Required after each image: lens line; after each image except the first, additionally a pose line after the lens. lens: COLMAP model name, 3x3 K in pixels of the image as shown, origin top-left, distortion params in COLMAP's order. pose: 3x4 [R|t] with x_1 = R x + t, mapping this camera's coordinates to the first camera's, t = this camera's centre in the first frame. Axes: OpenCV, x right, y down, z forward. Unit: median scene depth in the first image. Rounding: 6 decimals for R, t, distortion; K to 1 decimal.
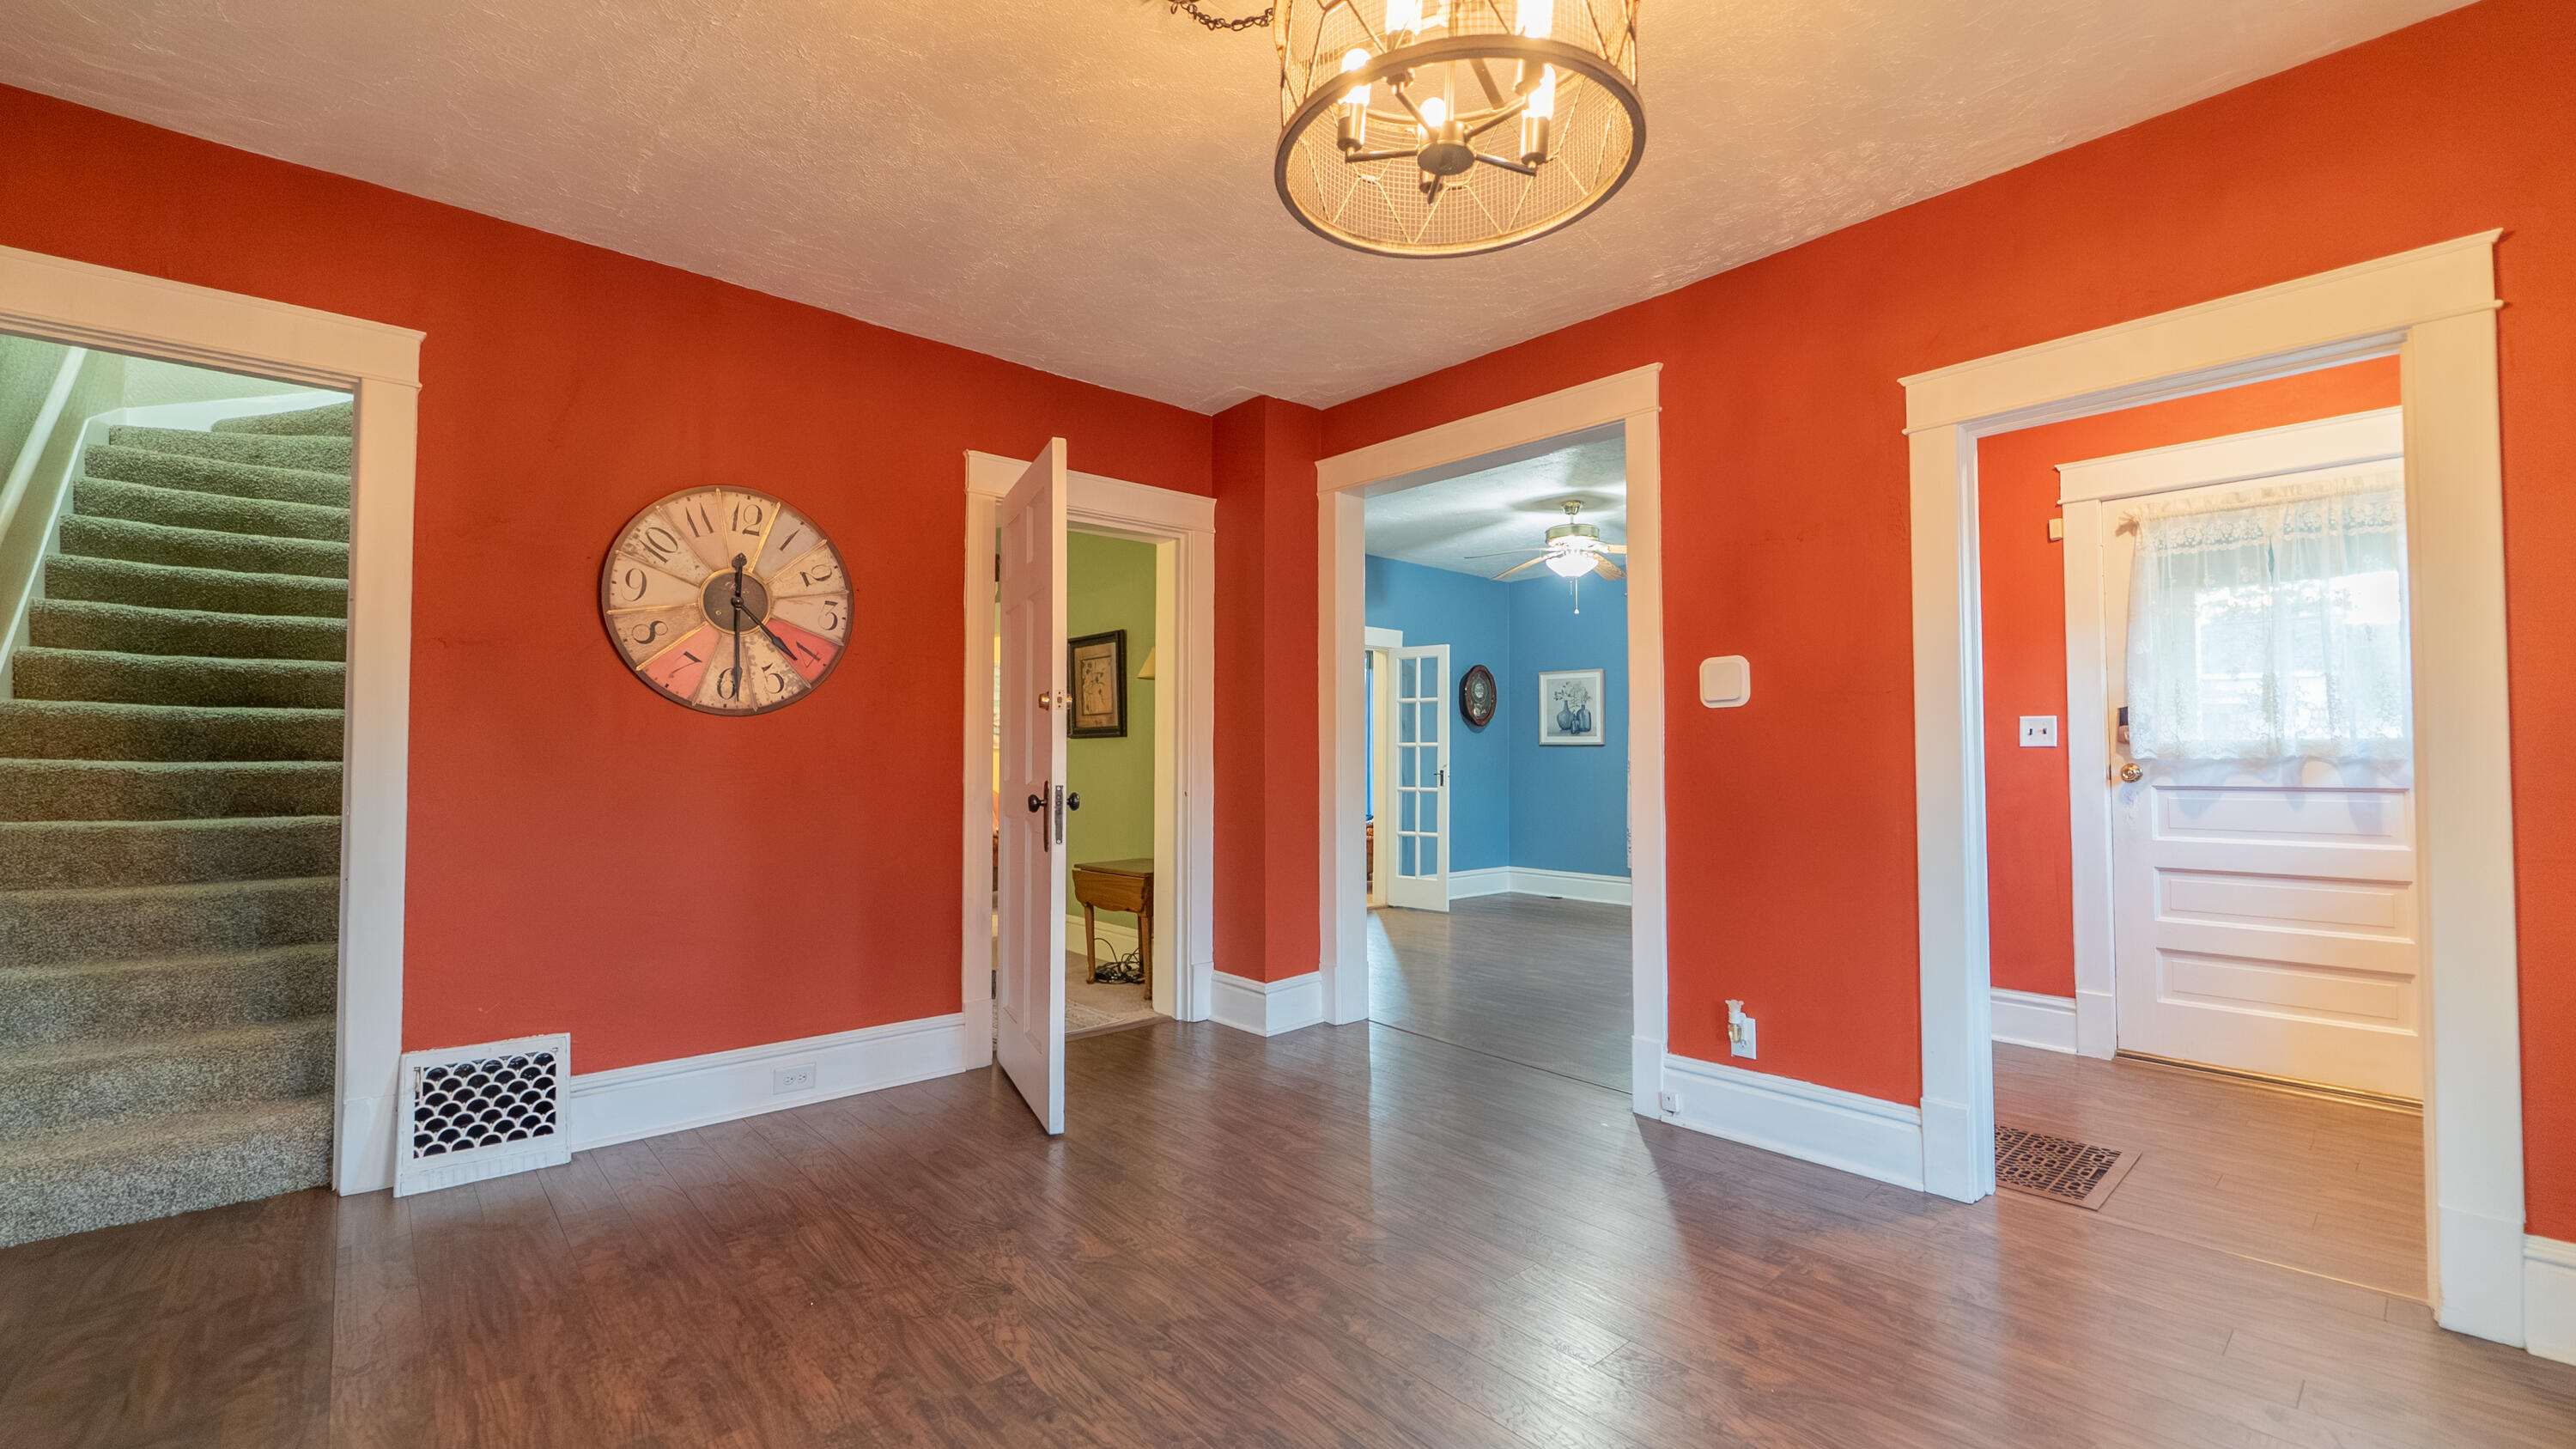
lens RADIAL K [[1024.7, 0, 1271.8], [0, 1024.7, 726.9], [0, 0, 1]] dist [-0.000258, -0.000592]
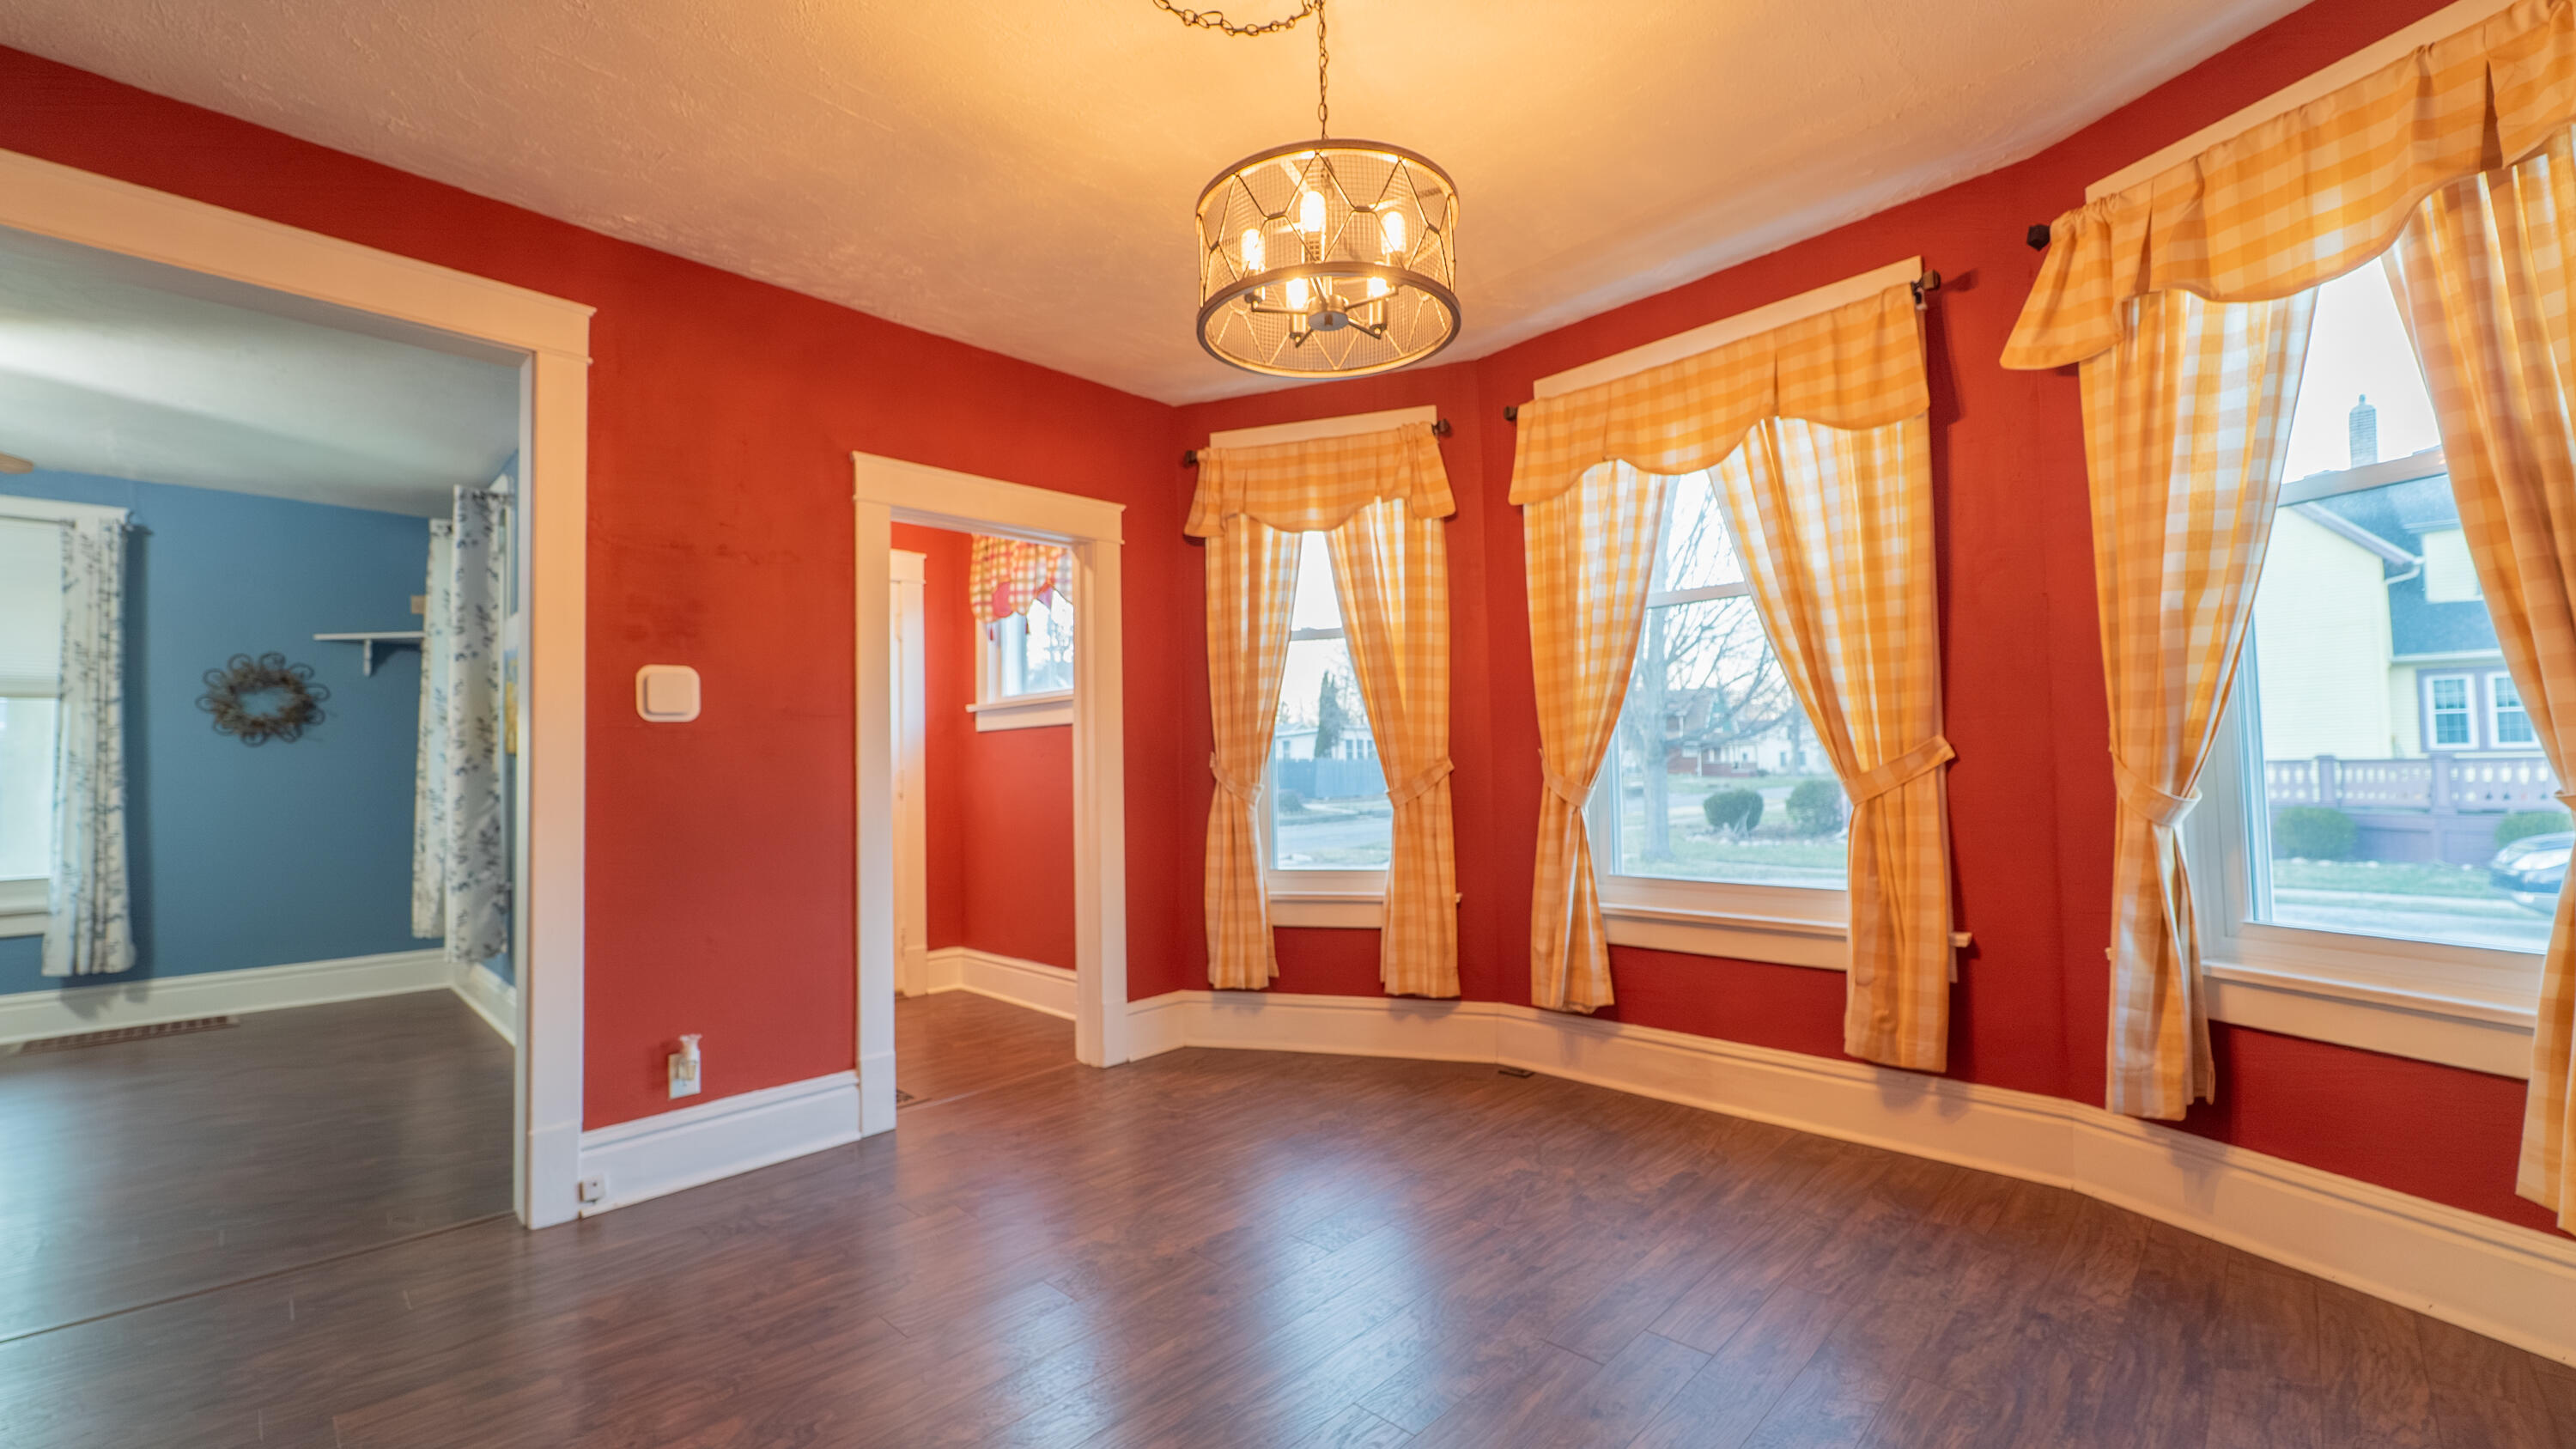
lens RADIAL K [[1039.2, 0, 1289.7], [0, 1039.2, 732.2], [0, 0, 1]] dist [-0.002405, -0.000129]
pose [[-0.070637, 0.036794, 0.996823, -0.574475], [-0.011018, 0.999230, -0.037664, 0.021311], [-0.997441, -0.013643, -0.070177, 0.554391]]
